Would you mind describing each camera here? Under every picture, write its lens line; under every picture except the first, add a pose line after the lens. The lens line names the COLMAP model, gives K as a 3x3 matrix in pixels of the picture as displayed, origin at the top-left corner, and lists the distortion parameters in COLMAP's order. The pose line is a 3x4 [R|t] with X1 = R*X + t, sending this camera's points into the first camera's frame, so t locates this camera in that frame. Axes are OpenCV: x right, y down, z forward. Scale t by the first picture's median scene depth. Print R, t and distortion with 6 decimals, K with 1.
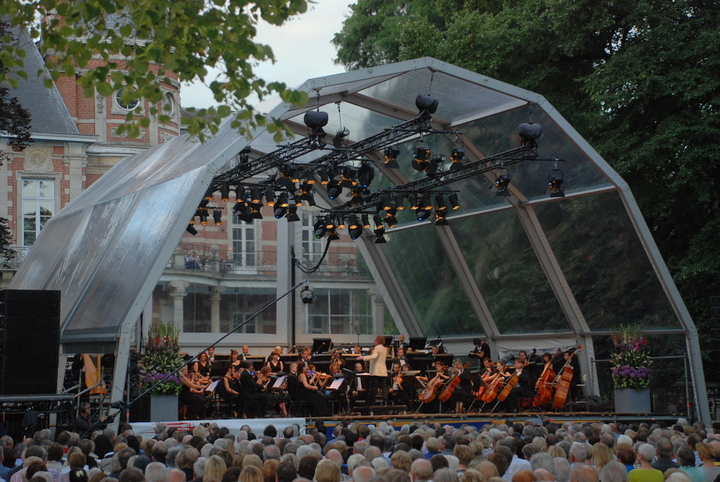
lens RADIAL K [[1570.7, 0, 356.5], [0, 1570.7, 252.9], [0, 0, 1]] dist [0.520828, 0.410882]
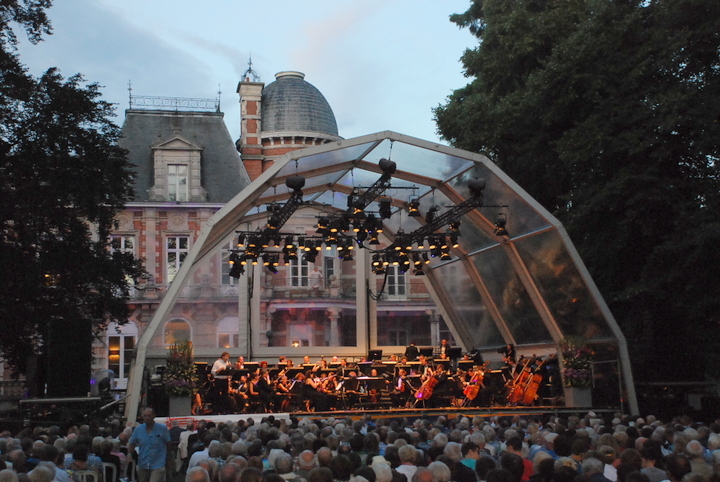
lens RADIAL K [[1149.6, 0, 360.9], [0, 1149.6, 255.6], [0, 0, 1]] dist [0.353868, 0.007685]
pose [[0.979080, -0.031224, -0.201067, 0.200964], [0.026098, 0.999265, -0.028095, 0.003761], [0.201796, 0.022259, 0.979175, 0.075642]]
